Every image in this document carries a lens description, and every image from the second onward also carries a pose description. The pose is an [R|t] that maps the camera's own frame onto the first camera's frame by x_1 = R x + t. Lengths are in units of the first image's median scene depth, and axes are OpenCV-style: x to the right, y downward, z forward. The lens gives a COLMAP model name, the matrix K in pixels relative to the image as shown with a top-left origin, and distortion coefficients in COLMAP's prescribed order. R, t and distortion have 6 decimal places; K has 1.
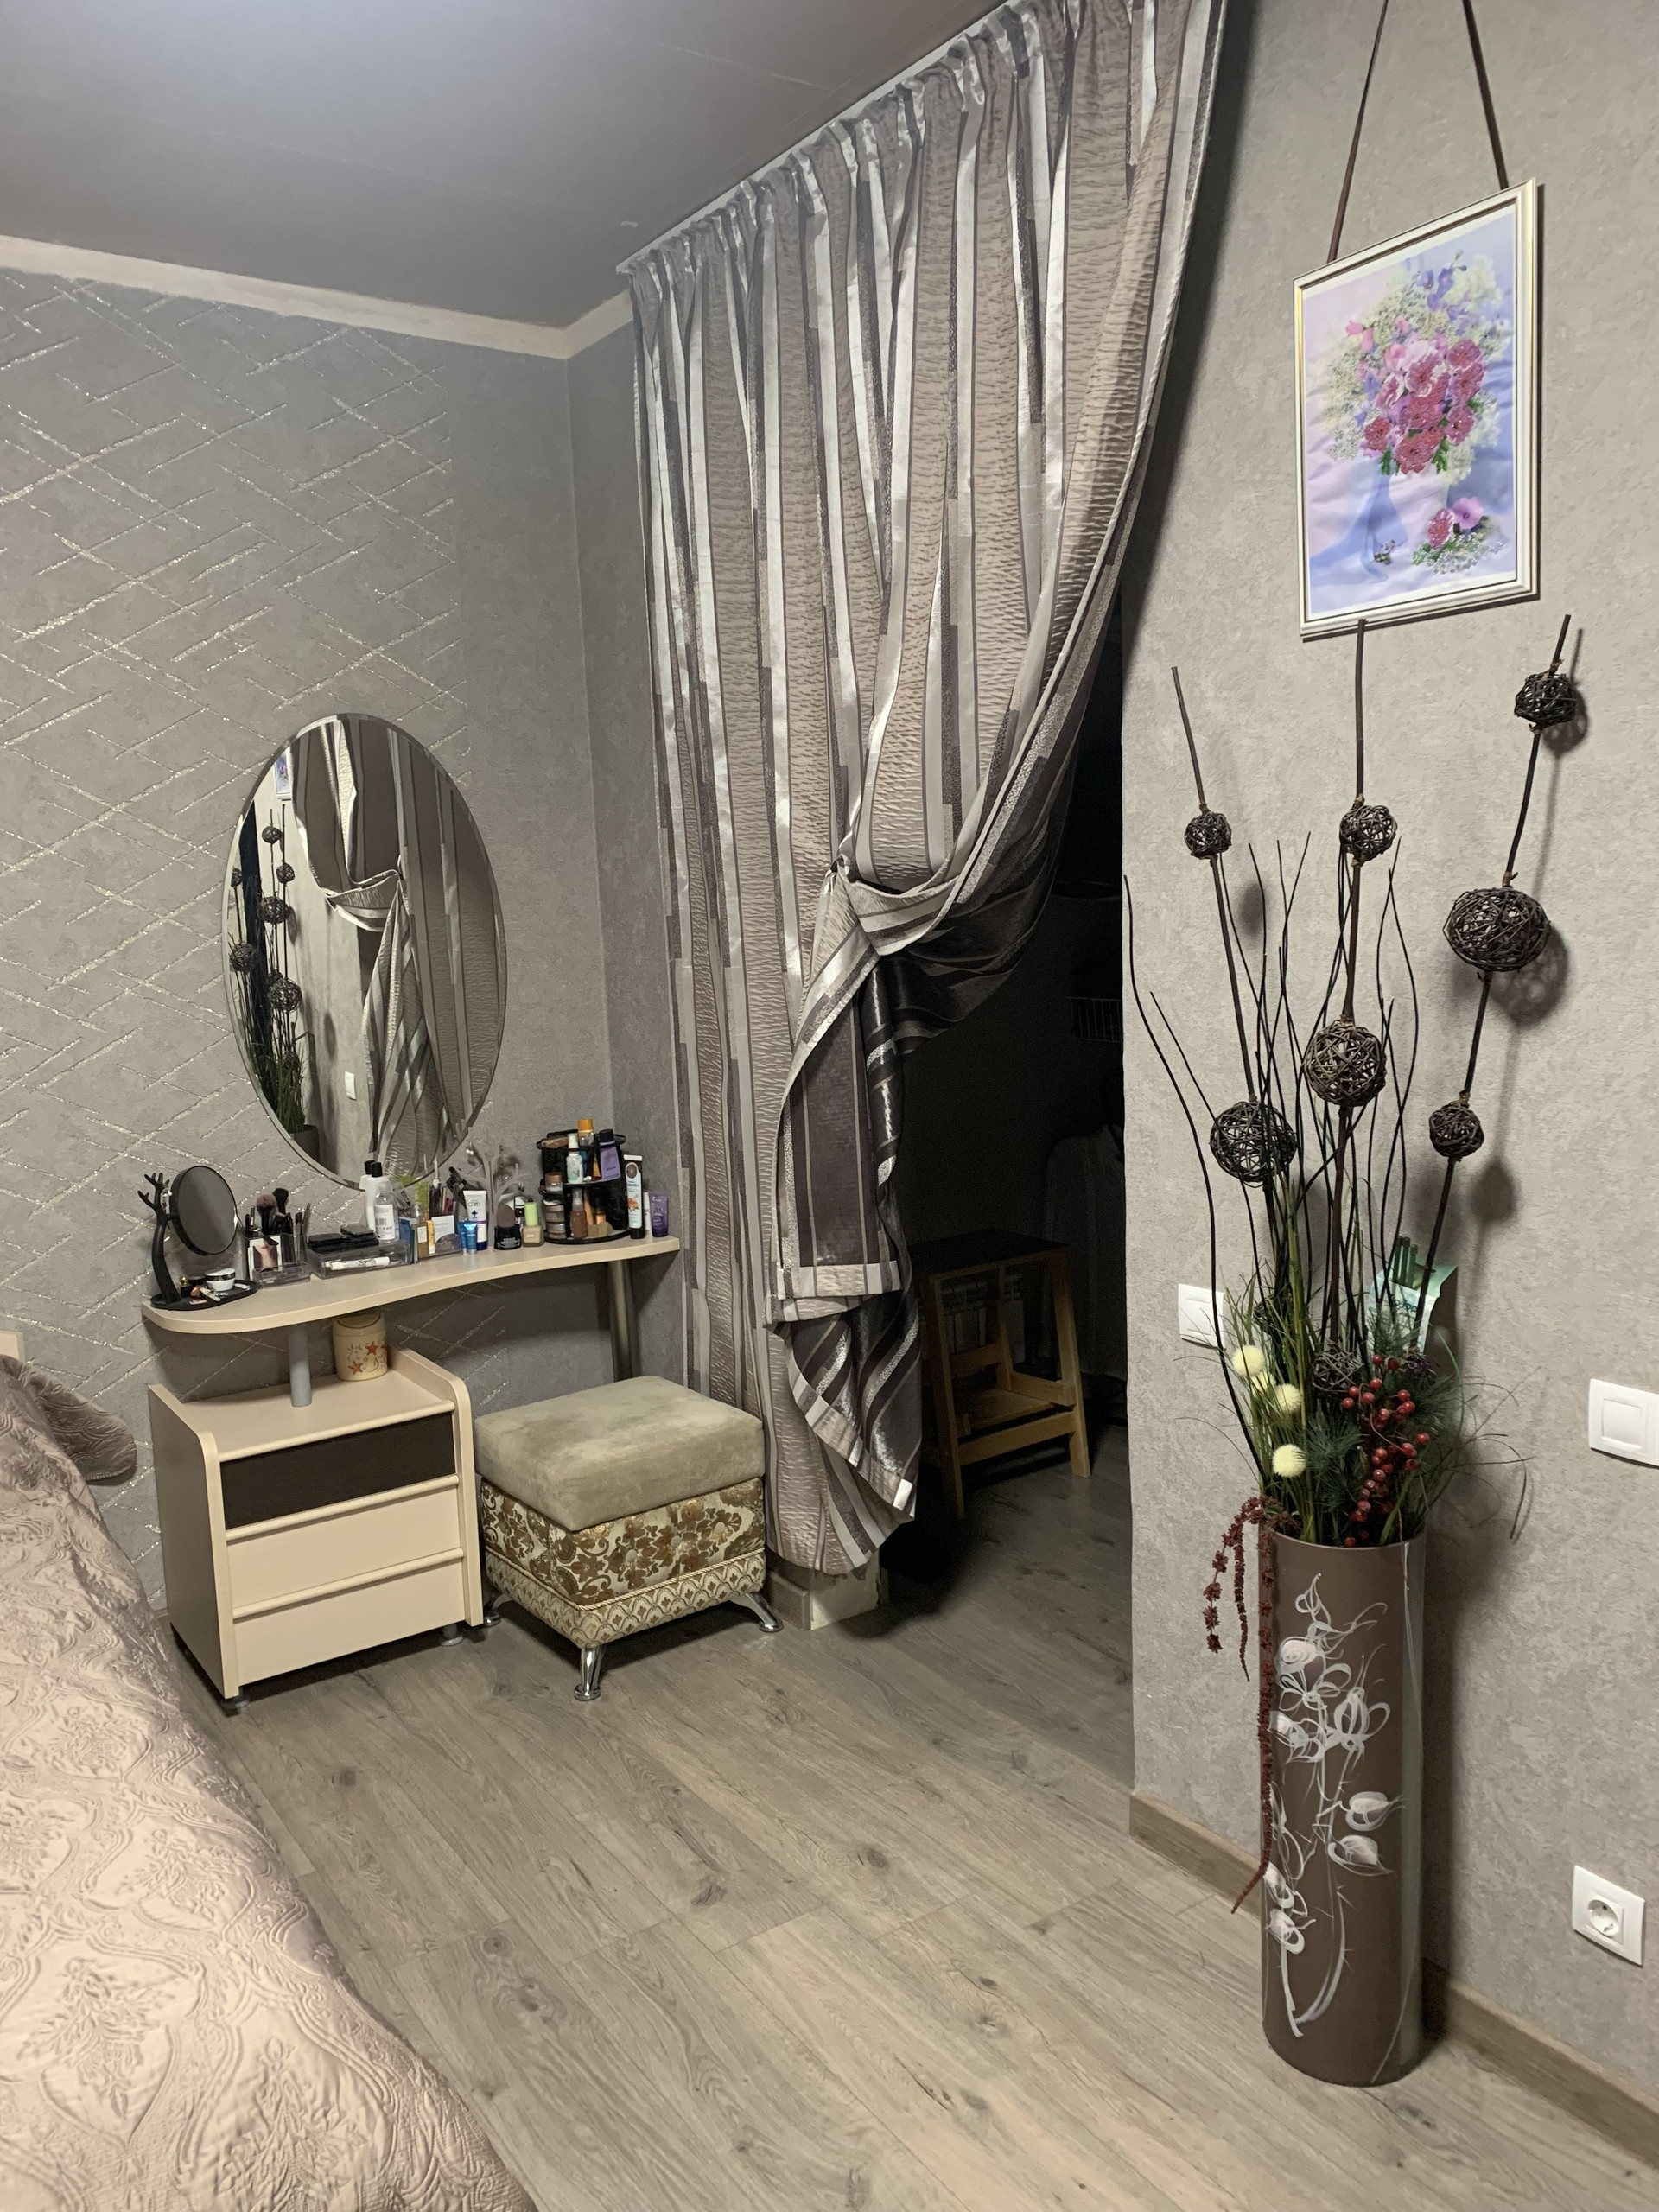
lens RADIAL K [[1695.4, 0, 823.8], [0, 1695.4, 1097.1], [0, 0, 1]] dist [0.039502, -0.039962]
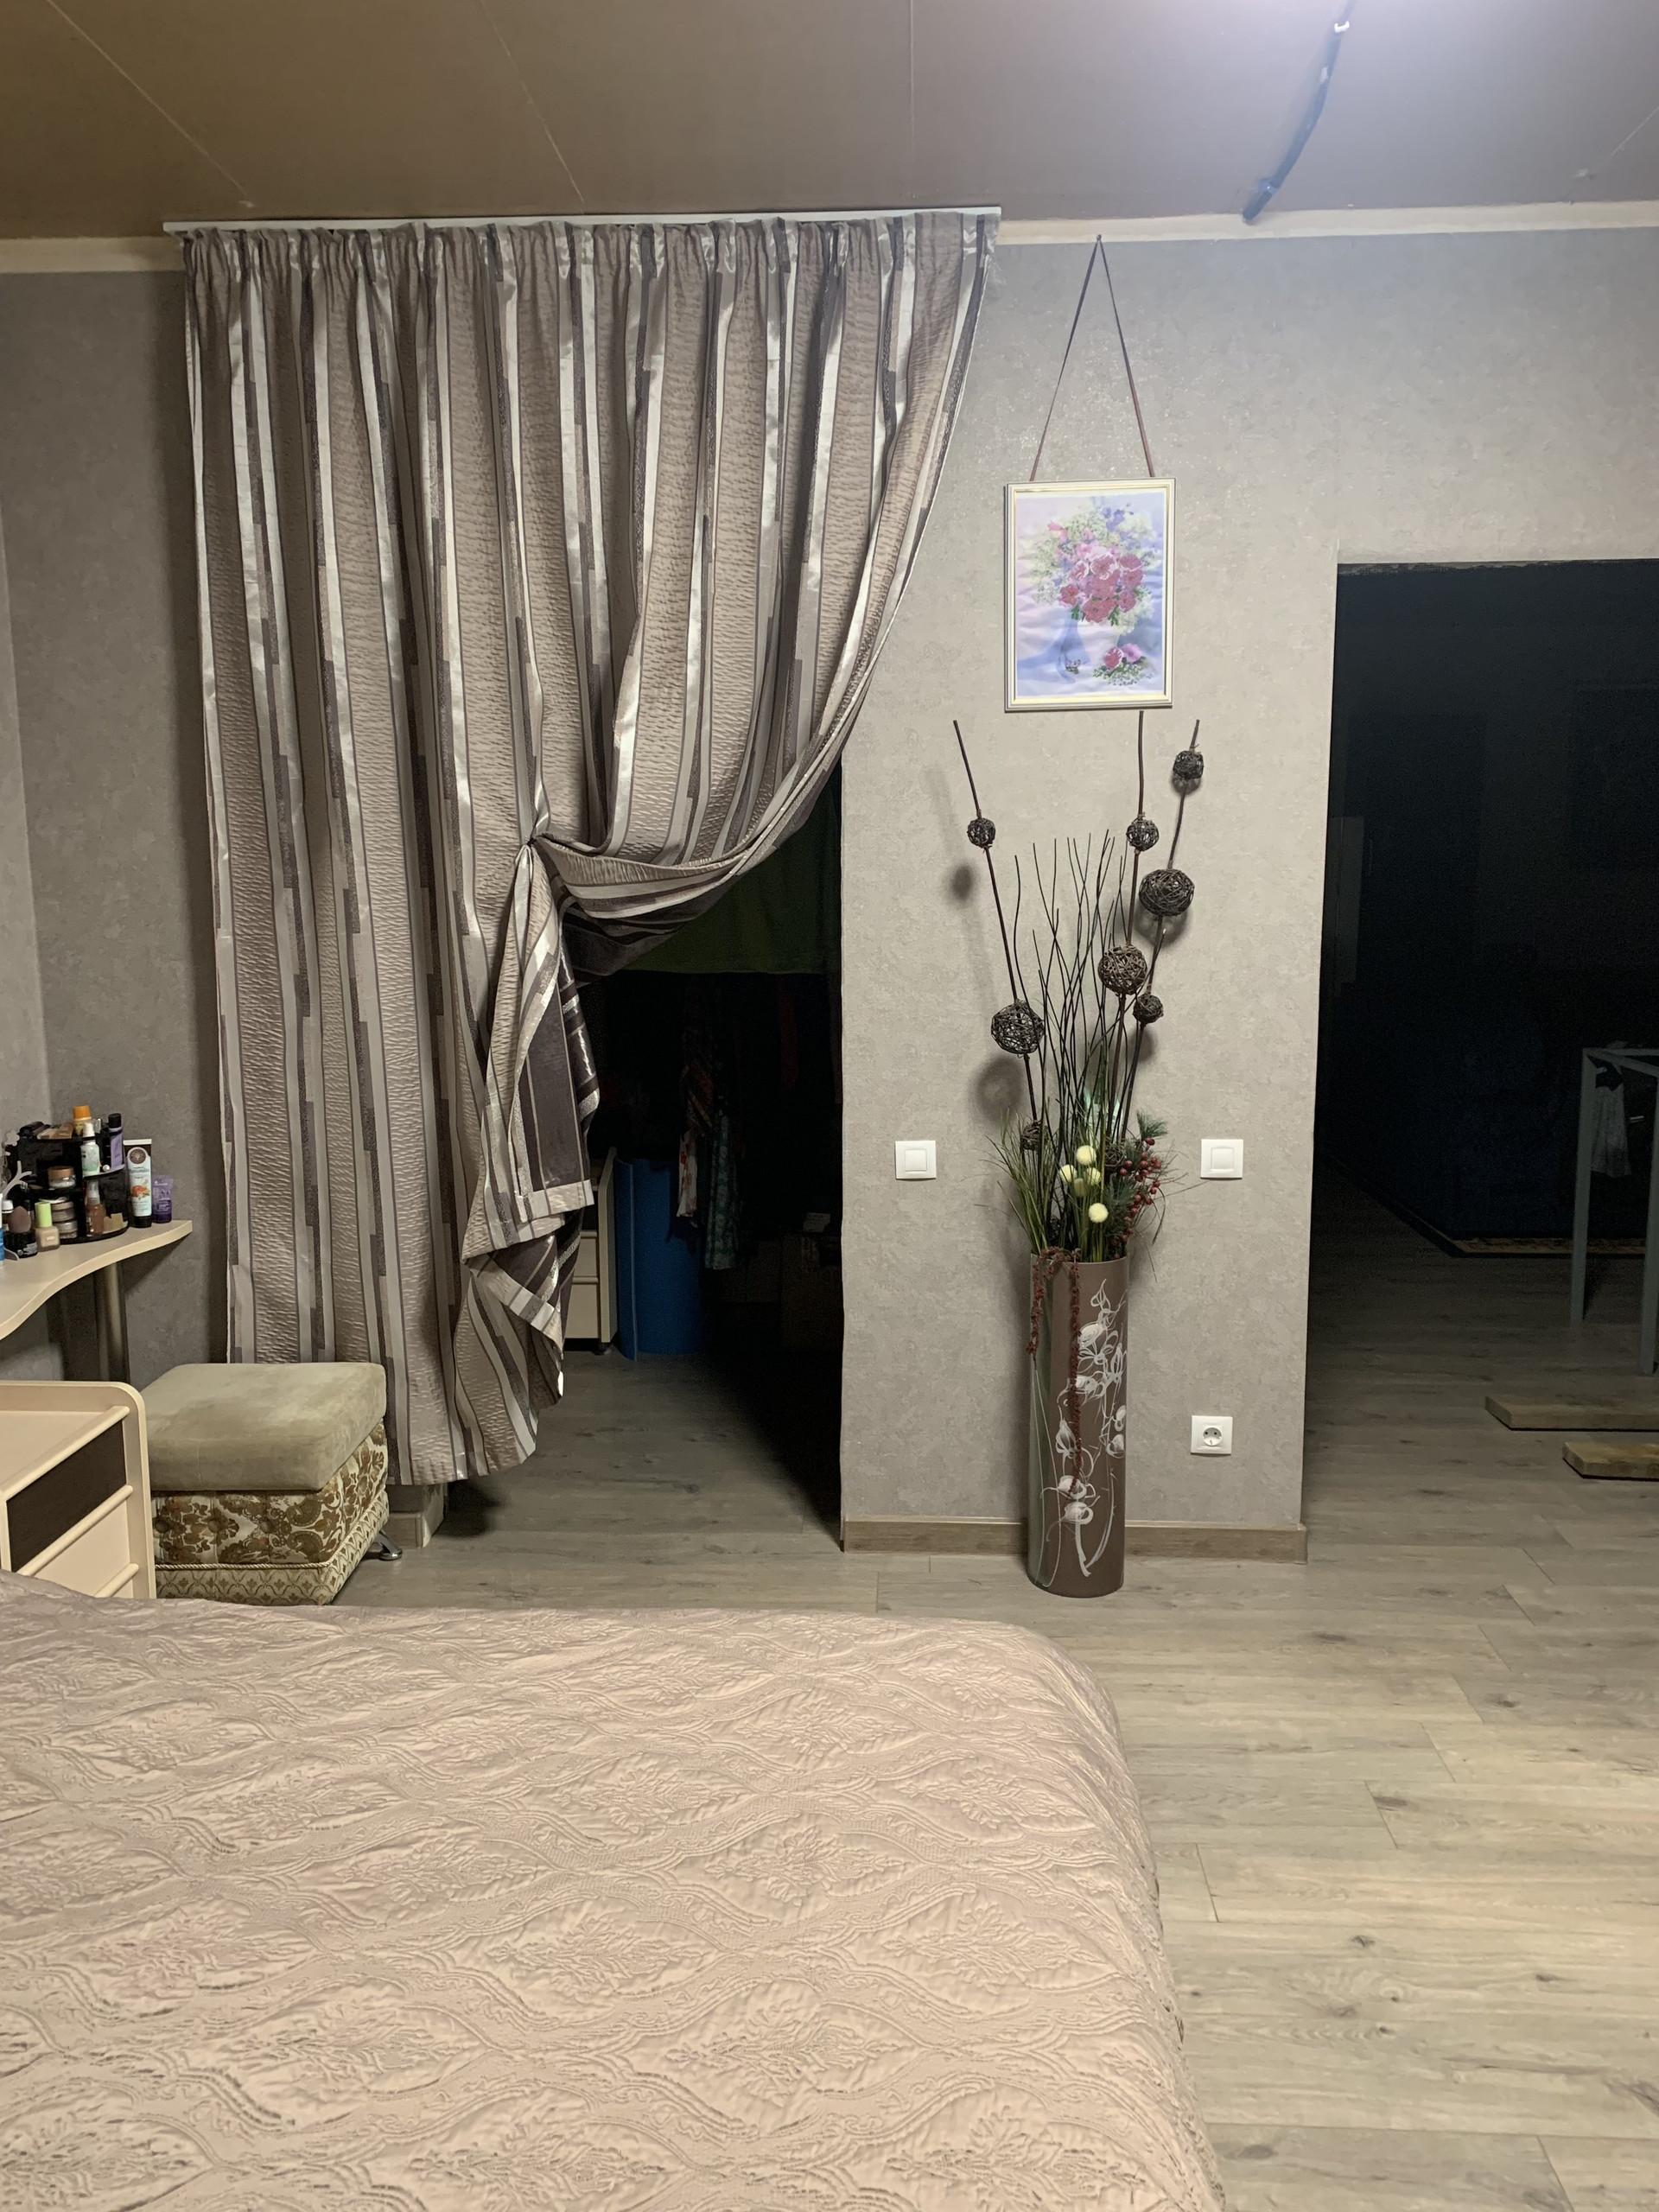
lens RADIAL K [[1695.4, 0, 841.2], [0, 1695.4, 1115.2], [0, 0, 1]] dist [0.039502, -0.039962]
pose [[0.600510, -0.087165, 0.794852, -1.144473], [0.088097, 0.995201, 0.042579, 0.025696], [-0.794750, 0.044455, 0.605307, 0.192393]]
